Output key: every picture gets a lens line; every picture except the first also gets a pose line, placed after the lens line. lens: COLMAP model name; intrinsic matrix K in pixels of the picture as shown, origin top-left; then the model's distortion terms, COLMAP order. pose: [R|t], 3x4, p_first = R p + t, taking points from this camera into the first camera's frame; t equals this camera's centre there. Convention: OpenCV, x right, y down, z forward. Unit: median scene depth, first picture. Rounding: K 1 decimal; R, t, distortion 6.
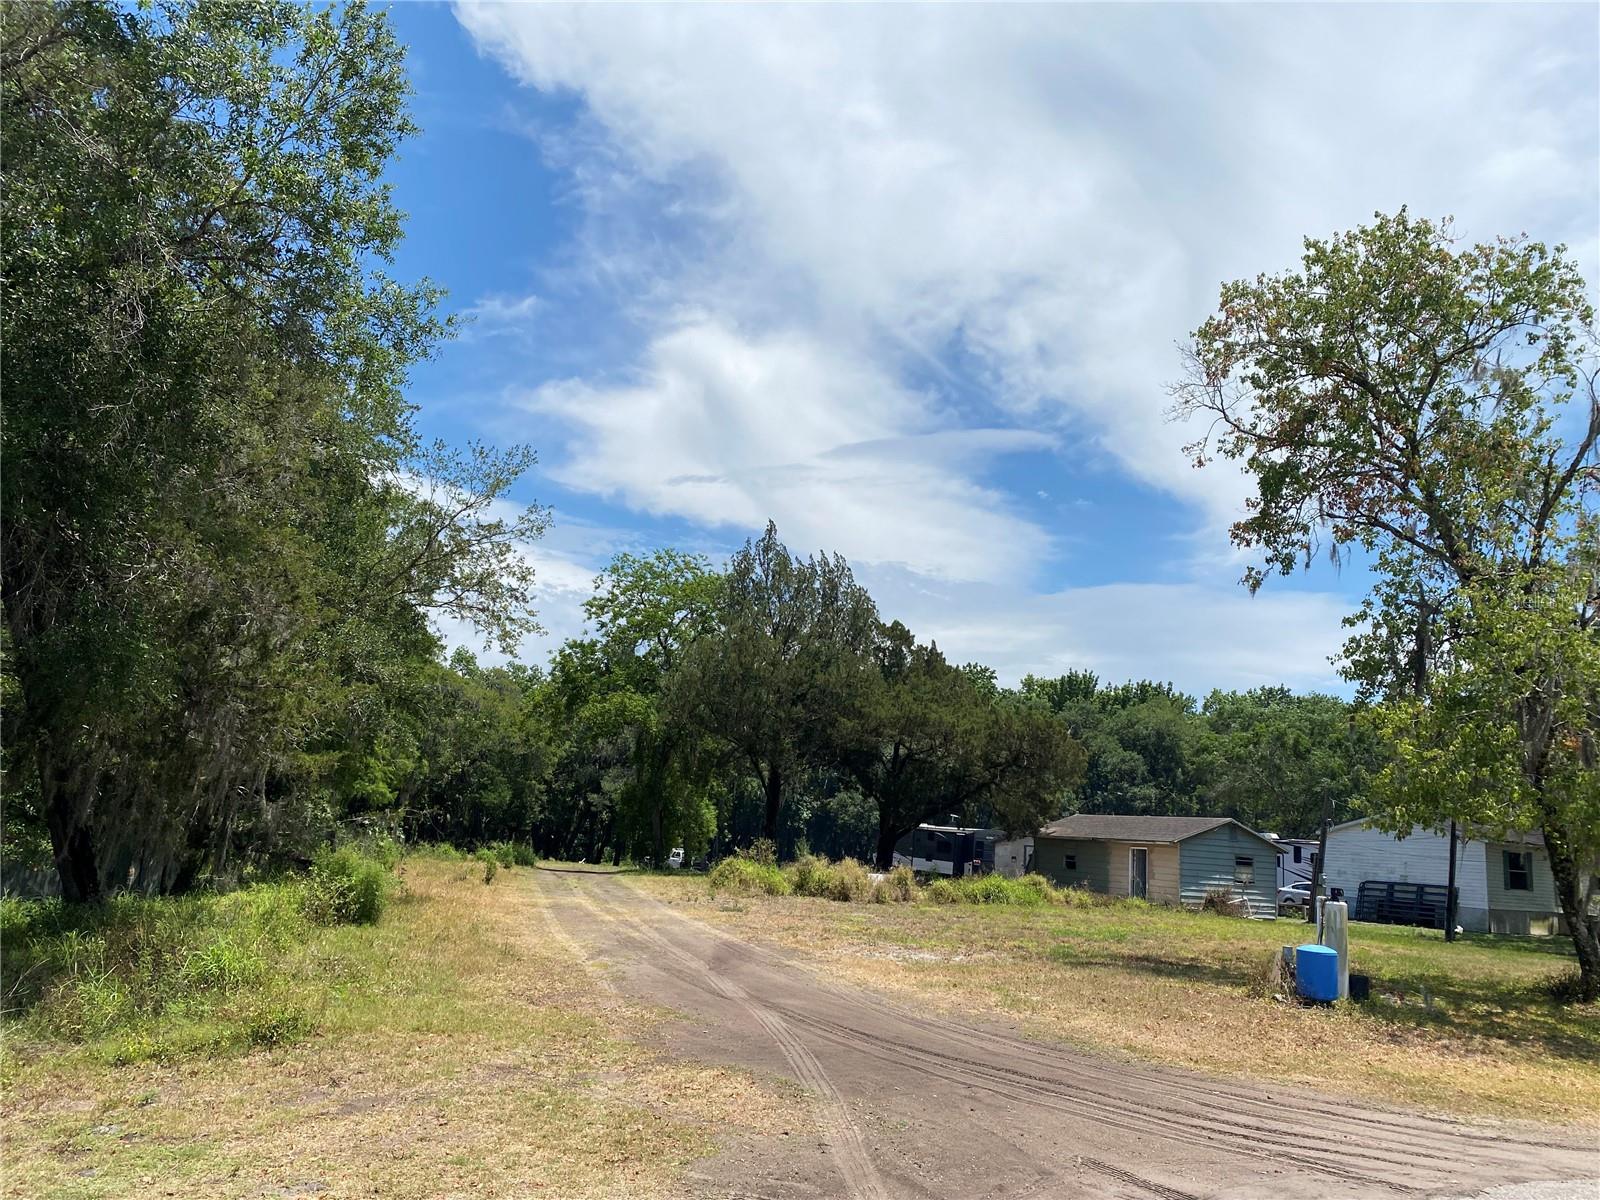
lens RADIAL K [[1200.3, 0, 795.5], [0, 1200.3, 554.2], [0, 0, 1]] dist [0.123215, -0.168091]
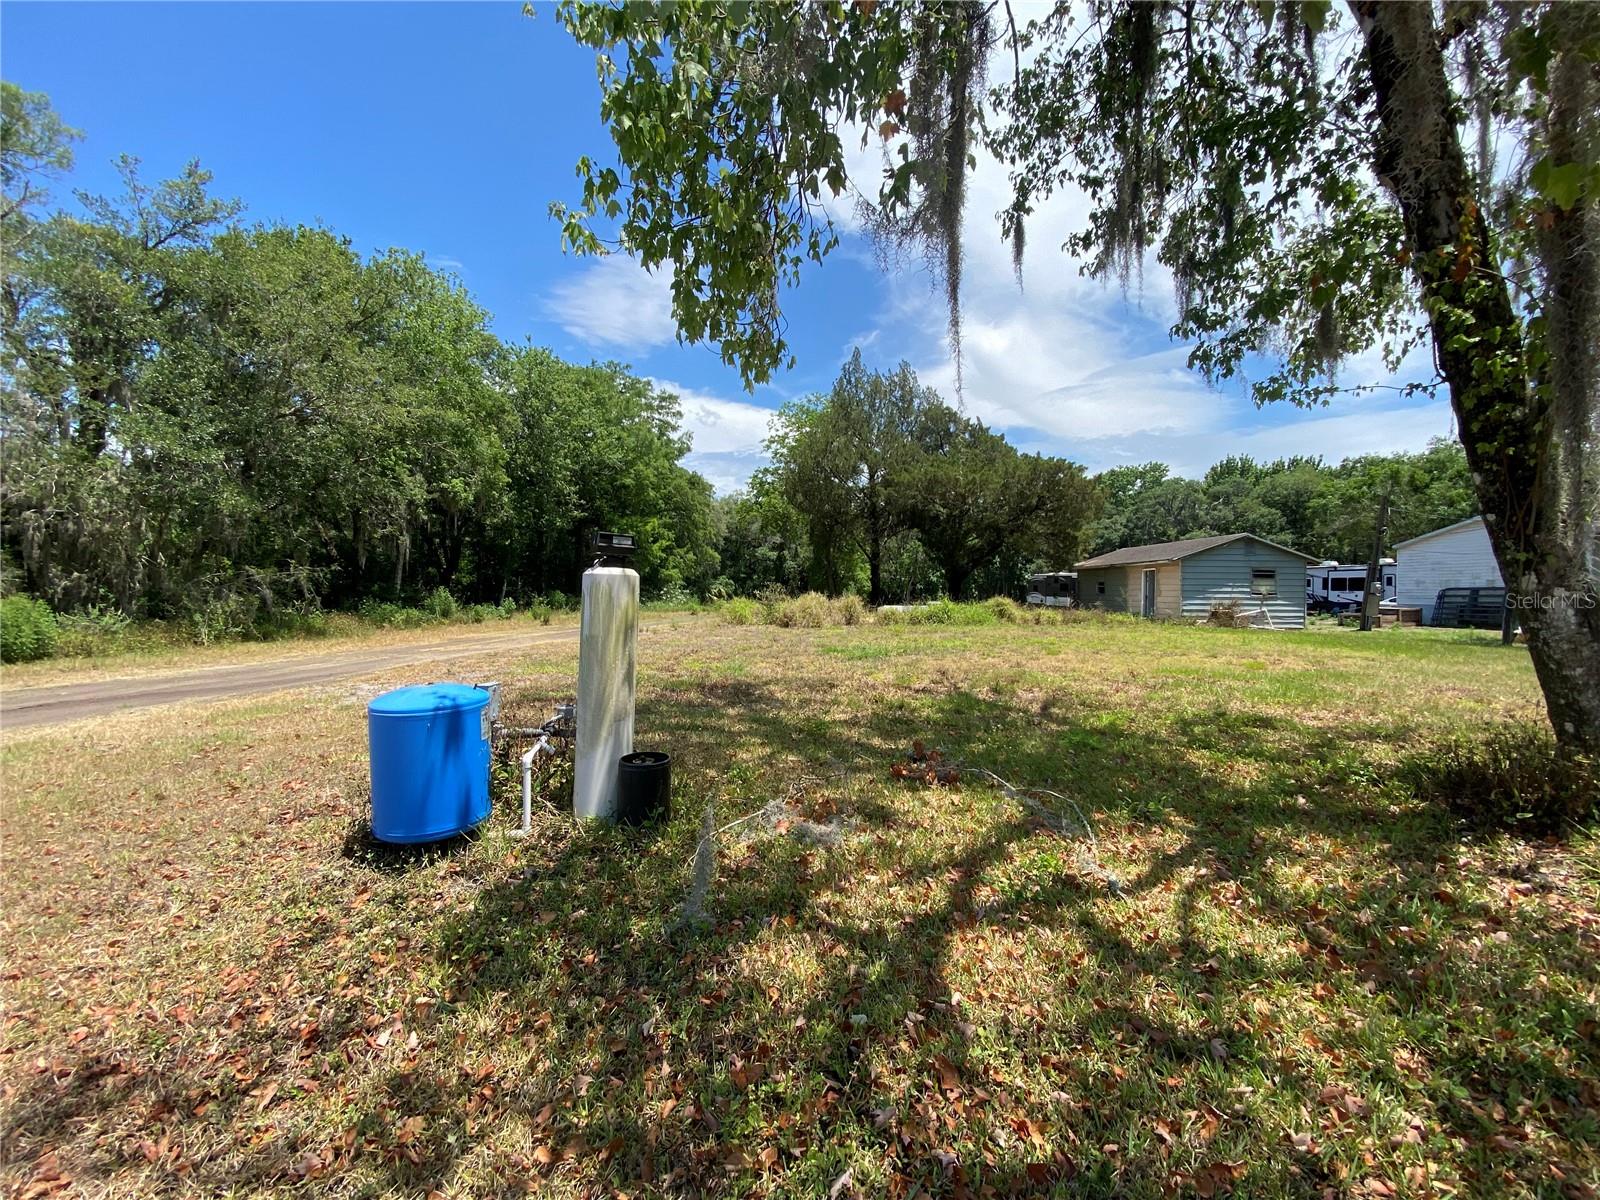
lens RADIAL K [[652.2, 0, 800.0], [0, 652.2, 600.0], [0, 0, 1]] dist [0.015035, -0.018403]
pose [[0.902316, -0.050742, -0.428079, 0.446835], [0.144698, 0.971084, 0.189892, 0.202987], [0.406065, -0.233285, 0.883566, 0.644340]]
